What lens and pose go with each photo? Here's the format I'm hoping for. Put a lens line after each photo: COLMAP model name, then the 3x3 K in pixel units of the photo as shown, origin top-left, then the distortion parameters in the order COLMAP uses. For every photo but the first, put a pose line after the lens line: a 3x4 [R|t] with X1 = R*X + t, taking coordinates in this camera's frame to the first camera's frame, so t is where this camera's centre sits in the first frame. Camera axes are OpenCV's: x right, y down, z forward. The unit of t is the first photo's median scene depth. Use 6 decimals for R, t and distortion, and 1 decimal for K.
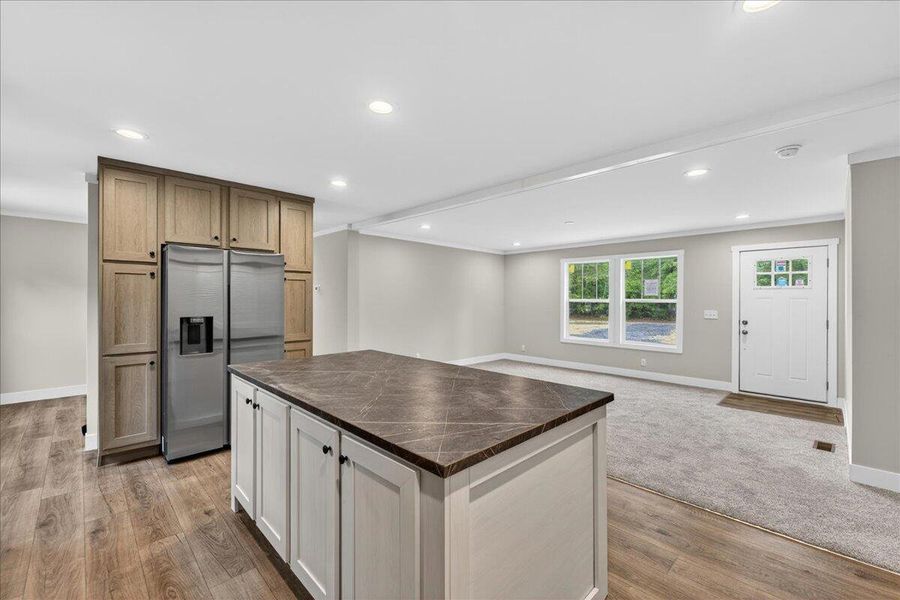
lens RADIAL K [[381.9, 0, 446.2], [0, 381.9, 299.9], [0, 0, 1]] dist [-0.000231, -0.000370]
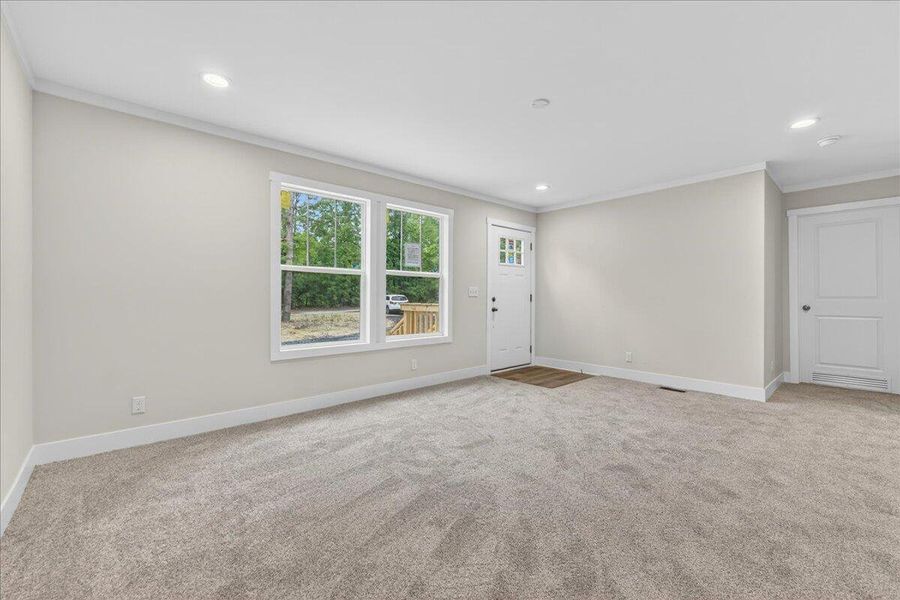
lens RADIAL K [[381.9, 0, 446.2], [0, 381.9, 299.9], [0, 0, 1]] dist [-0.000231, -0.000370]
pose [[0.048173, -0.021394, 0.998610, -0.157307], [-0.001767, 0.999767, 0.021504, 0.034945], [-0.998837, -0.002800, 0.048124, 0.932021]]
